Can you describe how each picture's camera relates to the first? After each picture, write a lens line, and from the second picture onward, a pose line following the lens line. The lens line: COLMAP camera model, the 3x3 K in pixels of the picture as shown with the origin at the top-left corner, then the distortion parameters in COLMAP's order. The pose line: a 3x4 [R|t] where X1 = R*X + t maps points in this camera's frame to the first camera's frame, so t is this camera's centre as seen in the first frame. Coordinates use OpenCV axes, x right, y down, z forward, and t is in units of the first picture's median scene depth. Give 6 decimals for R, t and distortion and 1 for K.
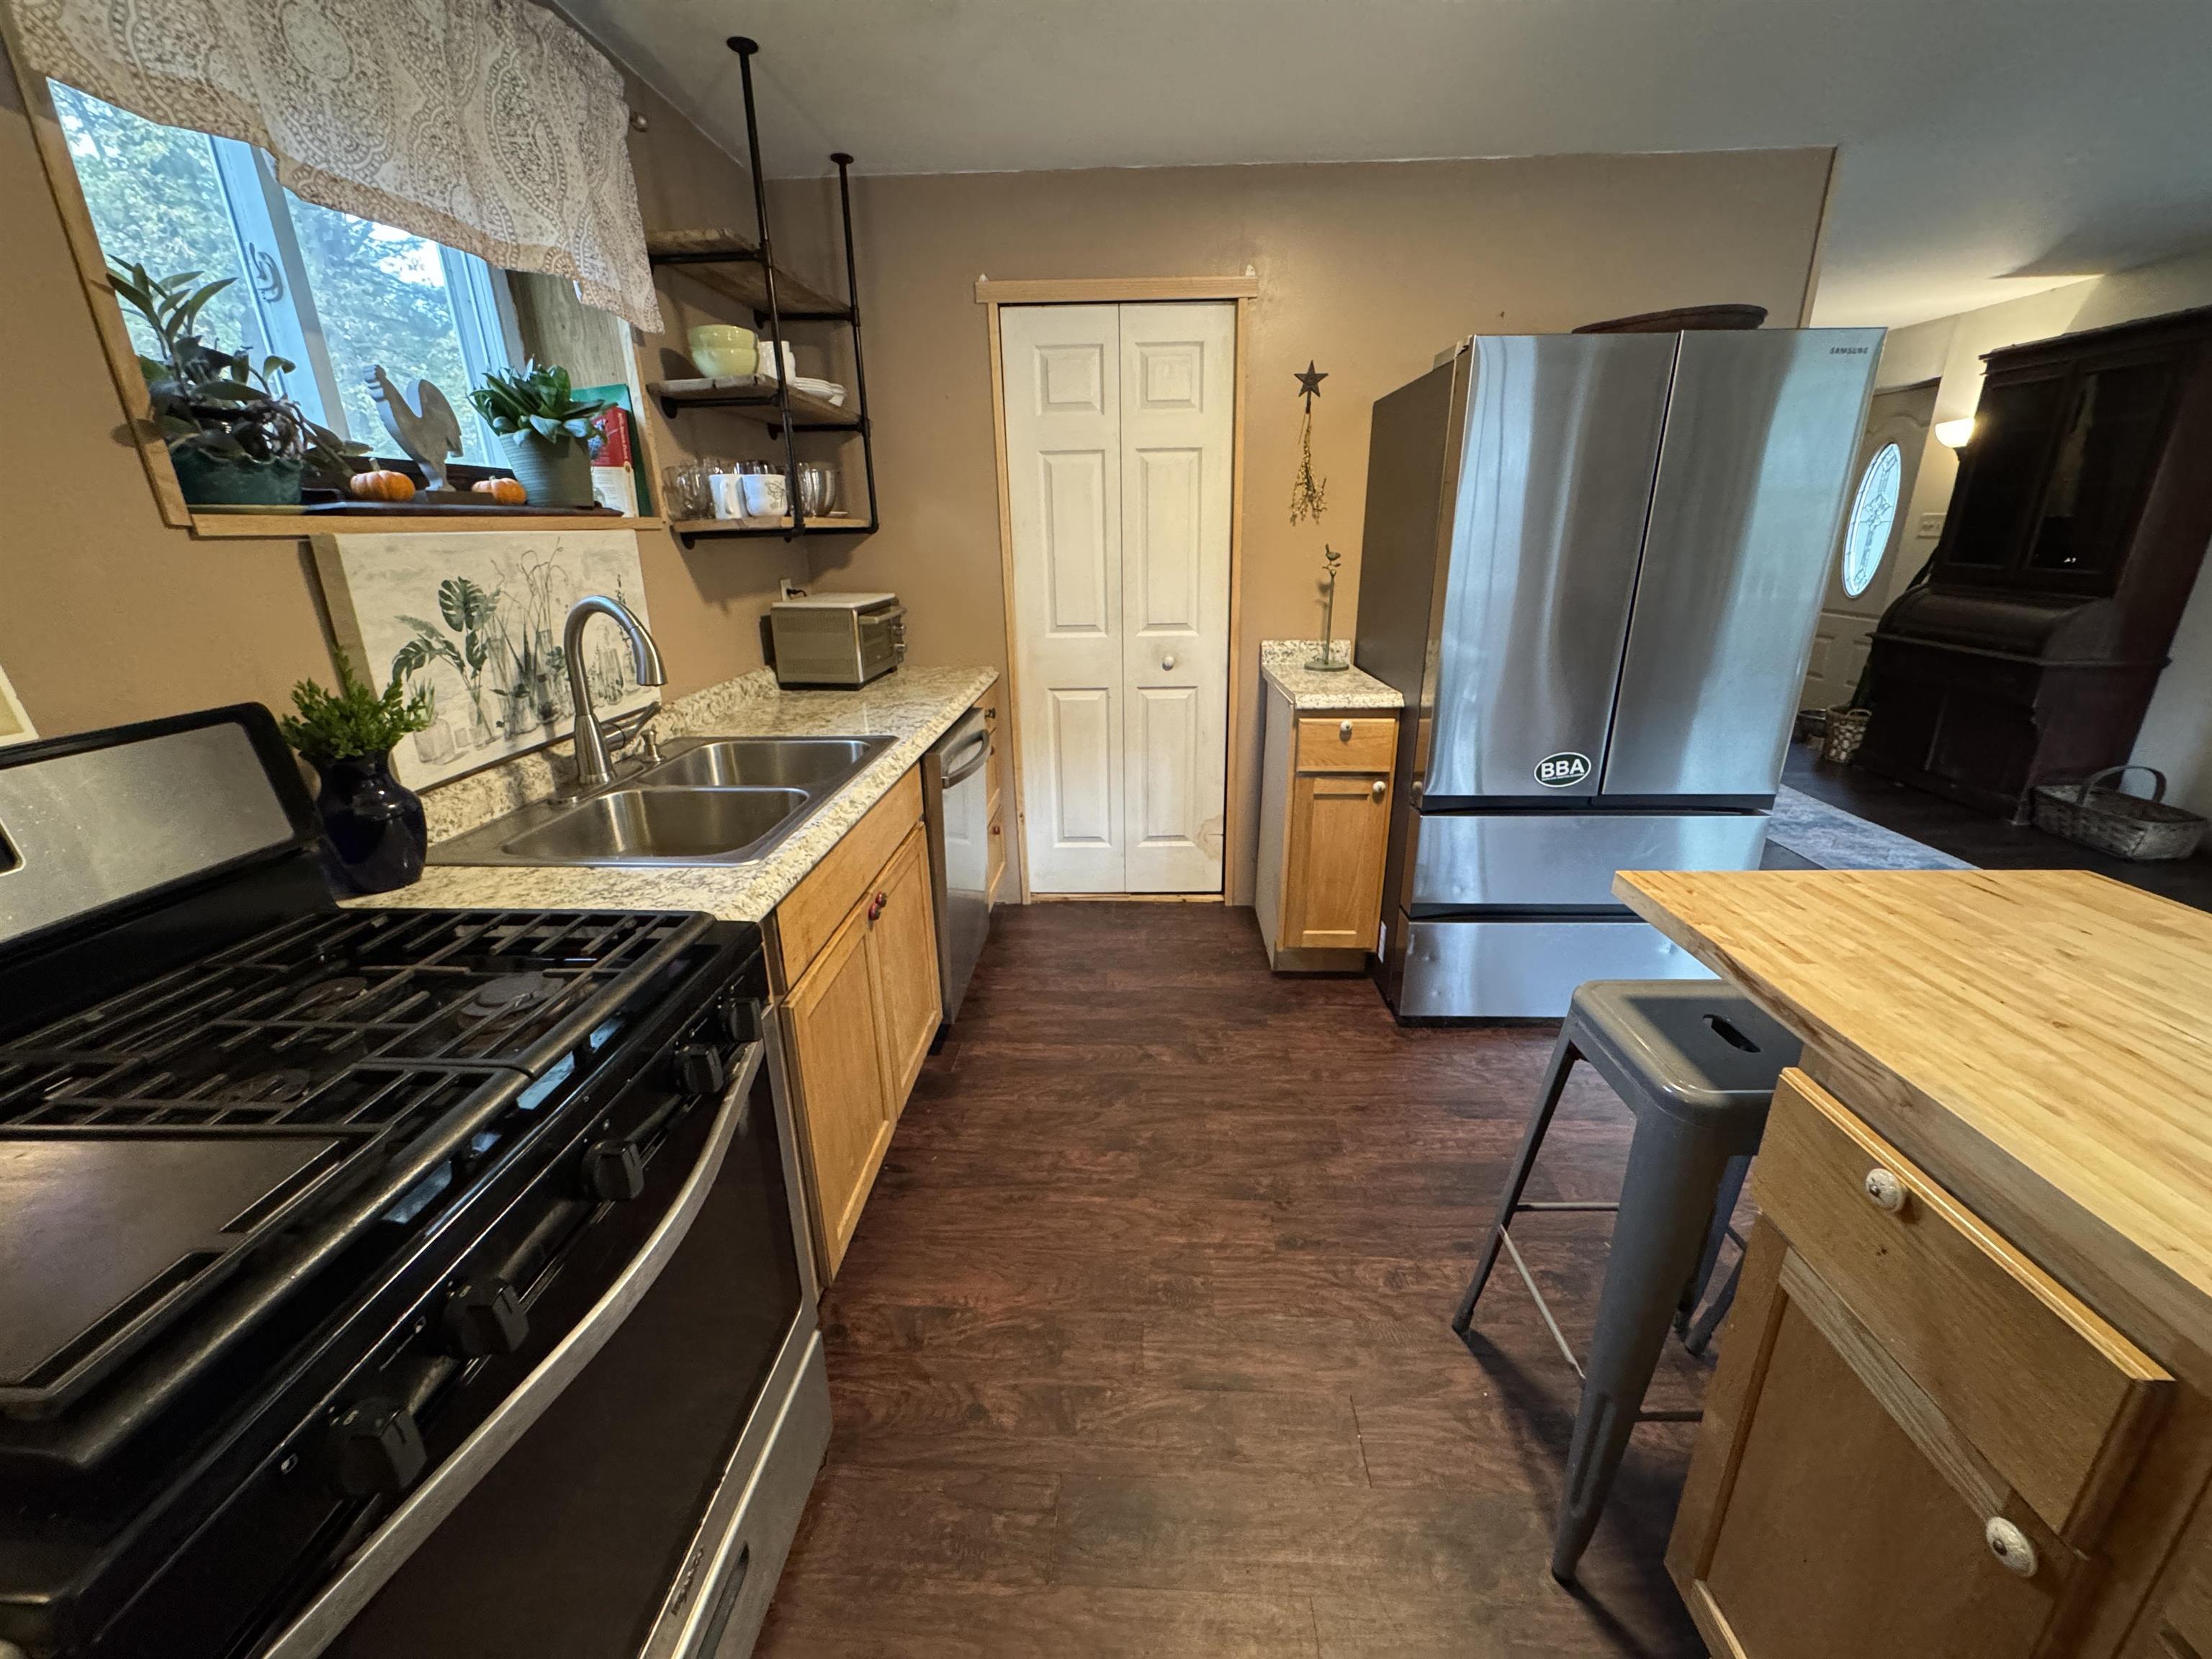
lens RADIAL K [[886.2, 0, 1106.5], [0, 886.2, 826.9], [0, 0, 1]] dist [0.000828, -0.000249]
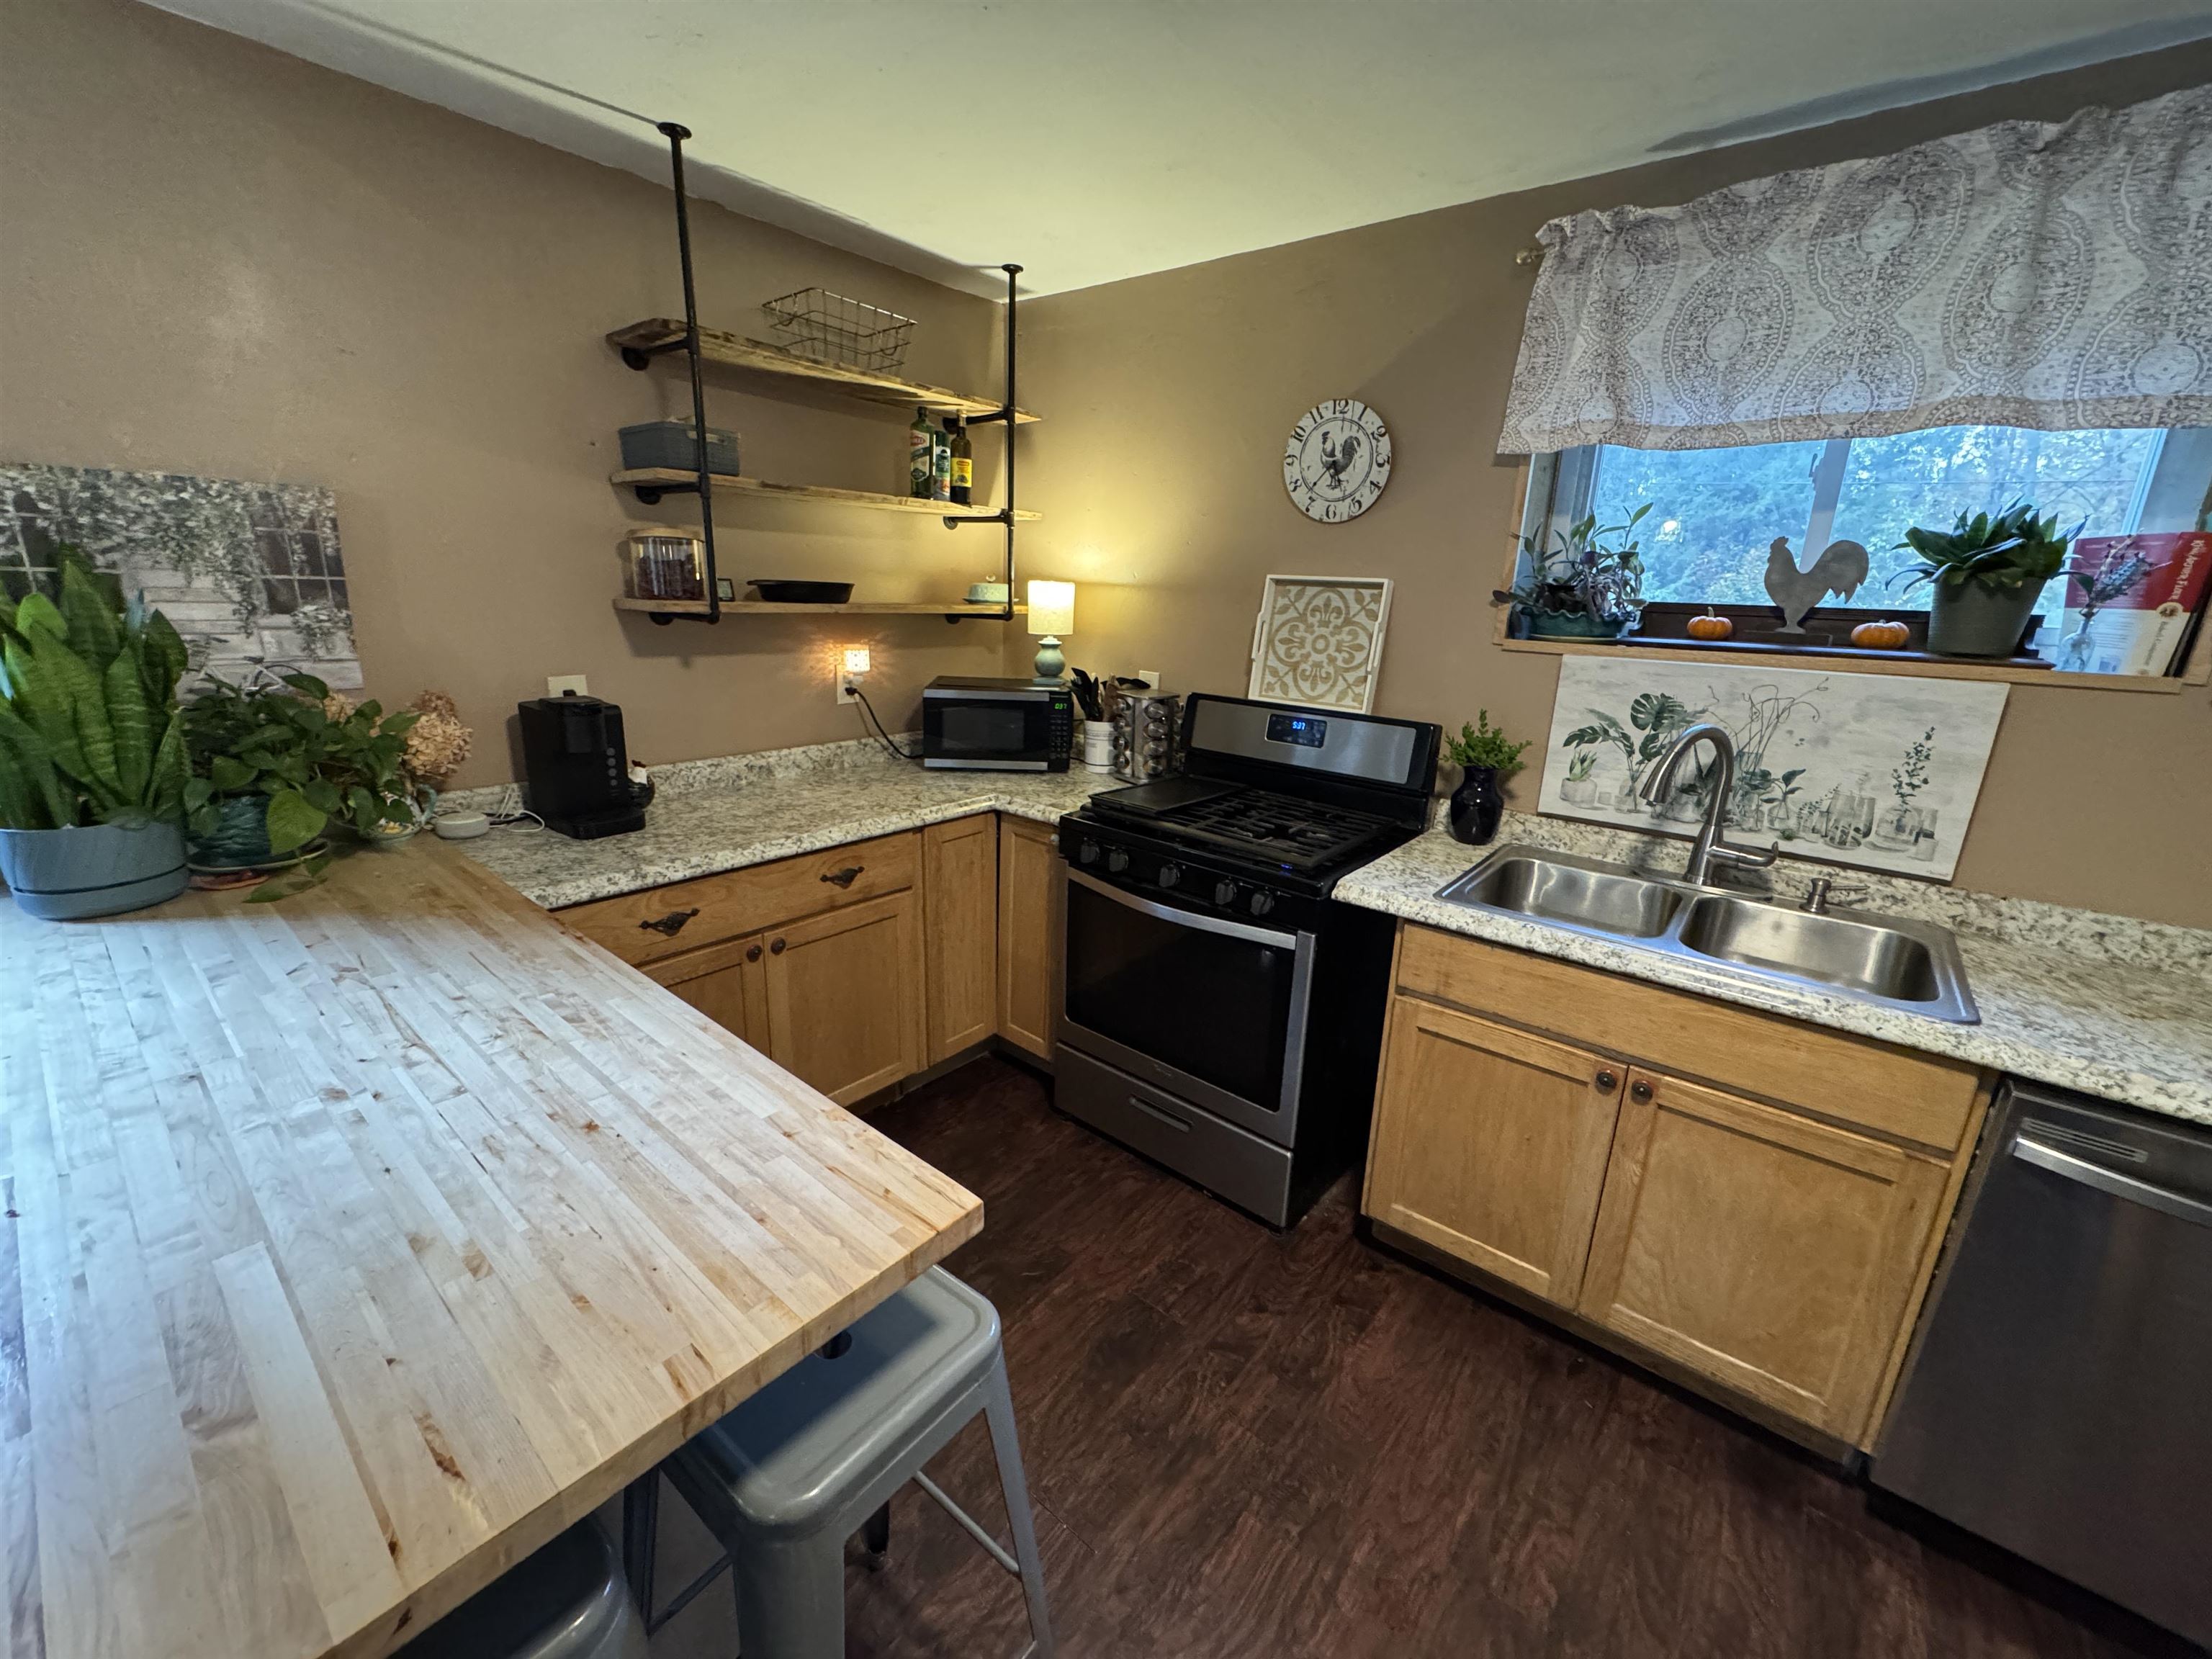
lens RADIAL K [[886.2, 0, 1101.9], [0, 886.2, 827.9], [0, 0, 1]] dist [0.000828, -0.000249]
pose [[-0.602737, 0.210679, -0.769624, 0.859726], [-0.276441, 0.849650, 0.449083, -0.476497], [0.748524, 0.483435, -0.453875, 1.070431]]
